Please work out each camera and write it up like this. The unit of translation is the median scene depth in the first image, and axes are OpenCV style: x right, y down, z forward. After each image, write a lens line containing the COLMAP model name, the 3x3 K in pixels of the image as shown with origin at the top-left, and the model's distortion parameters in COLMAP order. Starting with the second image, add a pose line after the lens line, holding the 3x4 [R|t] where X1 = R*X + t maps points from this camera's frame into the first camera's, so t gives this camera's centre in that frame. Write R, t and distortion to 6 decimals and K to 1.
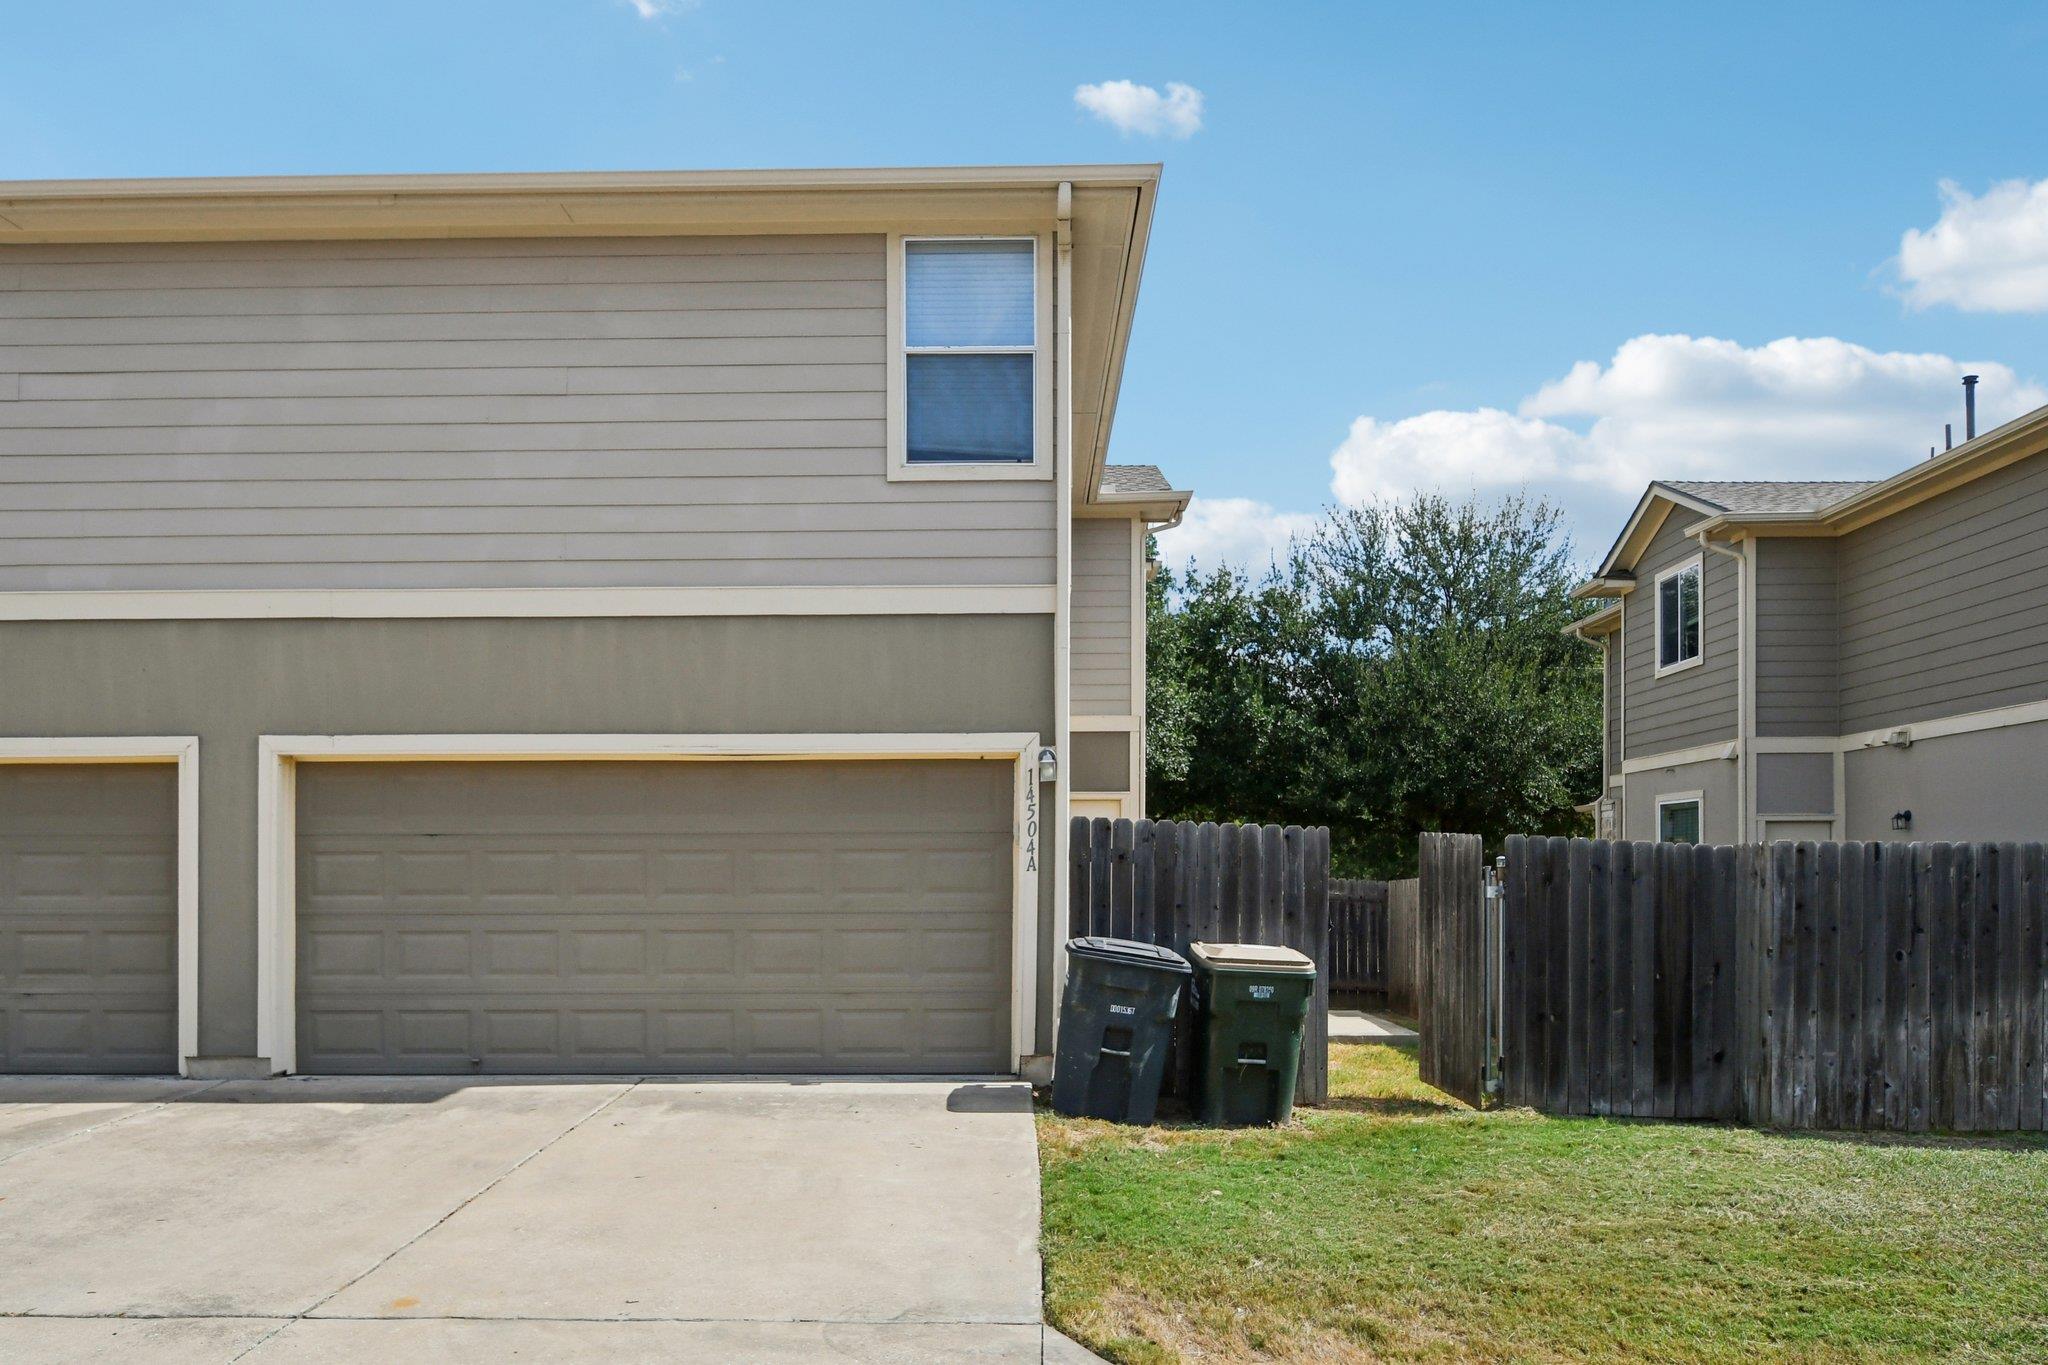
lens RADIAL K [[1488.0, 0, 1015.1], [0, 1488.0, 873.2], [0, 0, 1]] dist [-0.002767, -0.001543]
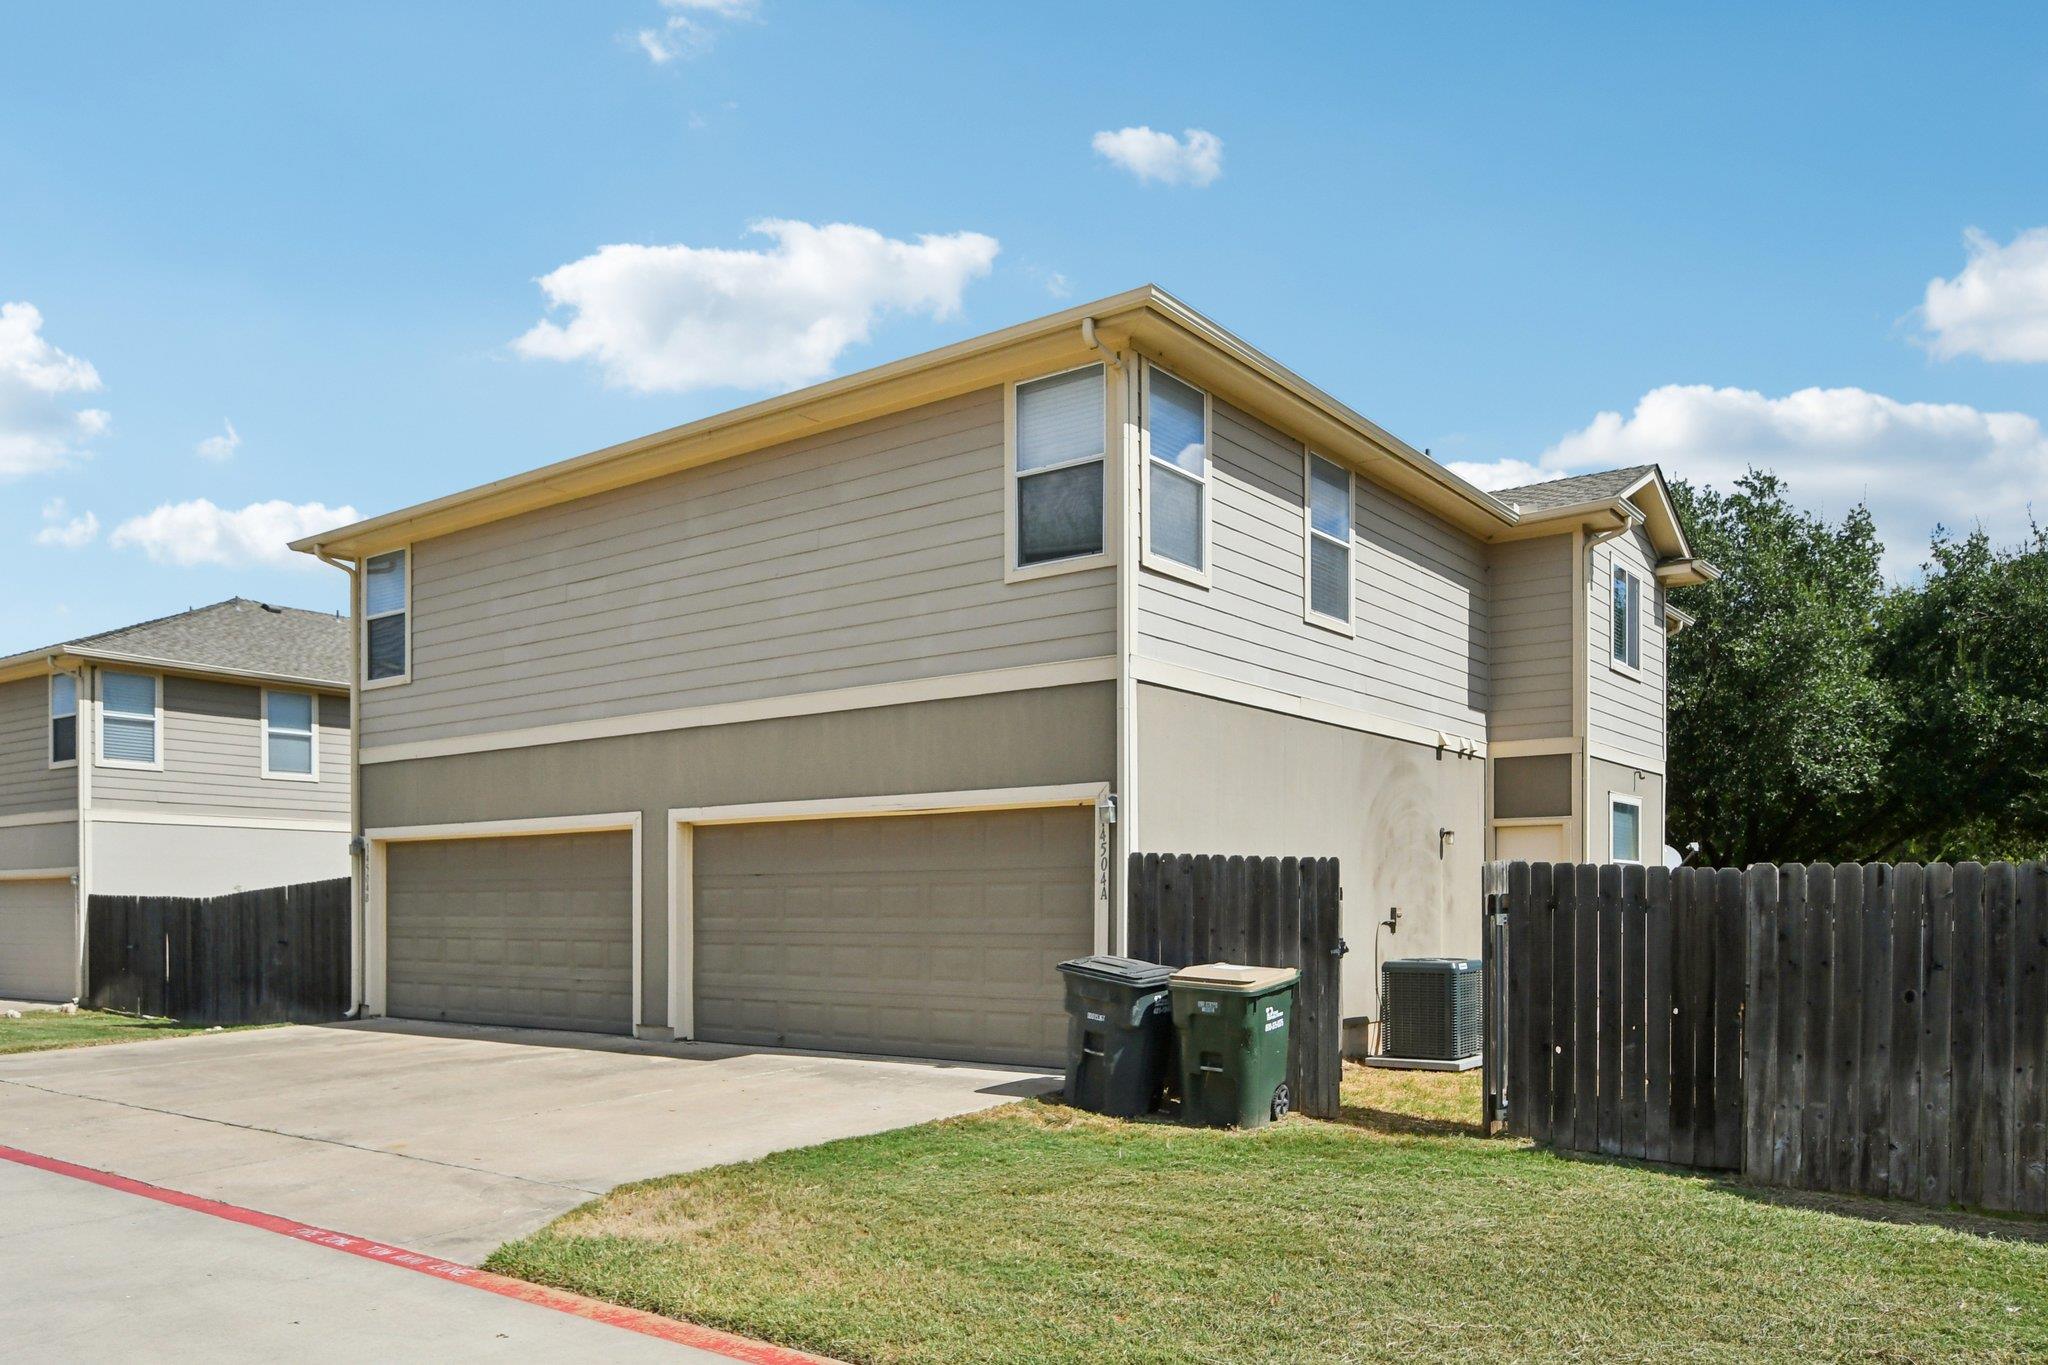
lens RADIAL K [[1519.7, 0, 1027.6], [0, 1519.7, 901.3], [0, 0, 1]] dist [-0.001196, -0.002502]
pose [[0.804283, -0.001849, -0.594244, 0.678339], [0.002070, 0.999998, -0.000311, 0.000100], [0.594243, -0.000980, 0.804285, -0.002560]]
